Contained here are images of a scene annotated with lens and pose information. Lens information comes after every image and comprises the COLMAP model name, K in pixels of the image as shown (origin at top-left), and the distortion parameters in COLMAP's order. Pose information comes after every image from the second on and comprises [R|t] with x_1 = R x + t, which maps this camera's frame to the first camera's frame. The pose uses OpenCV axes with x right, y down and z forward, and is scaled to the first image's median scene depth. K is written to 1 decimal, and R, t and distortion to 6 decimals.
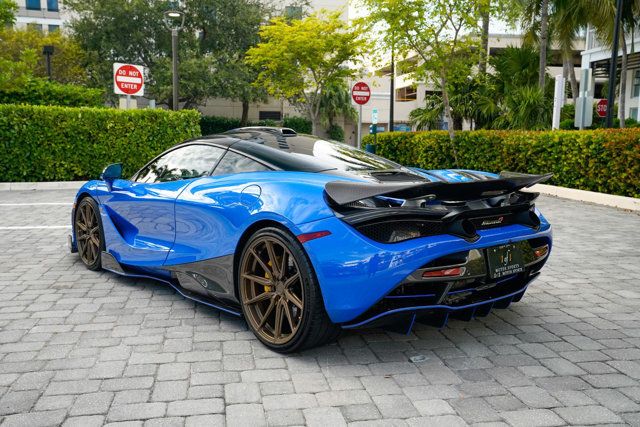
lens RADIAL K [[620.8, 0, 319.4], [0, 620.8, 207.7], [0, 0, 1]] dist [0.045731, 0.000000]
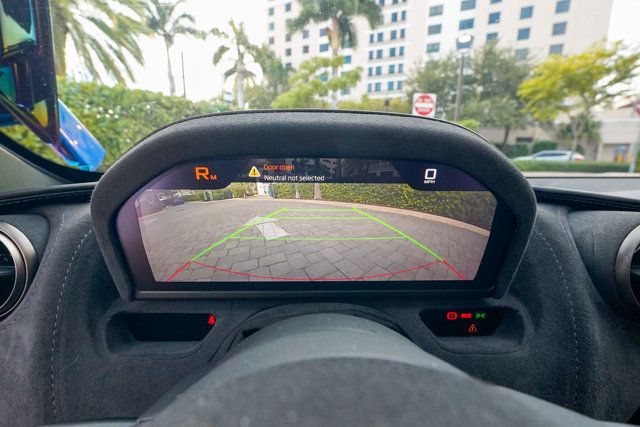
lens RADIAL K [[293.0, 0, 317.1], [0, 293.0, 215.4], [0, 0, 1]] dist [-0.018665, 0.008986]
pose [[0.785193, 0.127477, -0.605987, -0.065601], [-0.074035, 0.990888, 0.112518, -0.016198], [0.614809, -0.043484, 0.787476, 0.326378]]
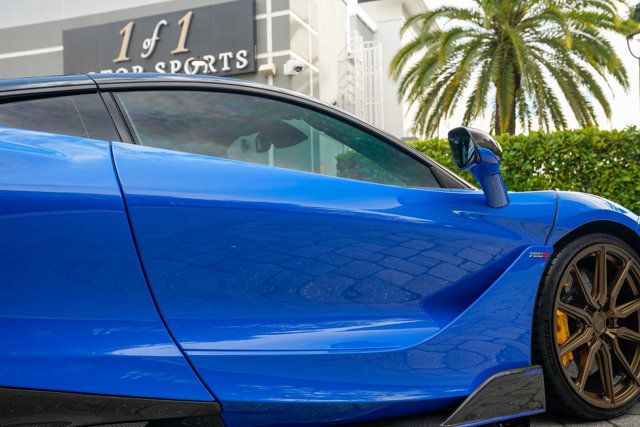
lens RADIAL K [[620.8, 0, 319.9], [0, 620.8, 209.7], [0, 0, 1]] dist [0.045731, 0.000000]
pose [[-0.174223, -0.053467, -0.983254, 0.109413], [-0.090262, 0.995188, -0.038122, -0.005383], [0.980561, 0.082109, -0.178211, 0.381395]]
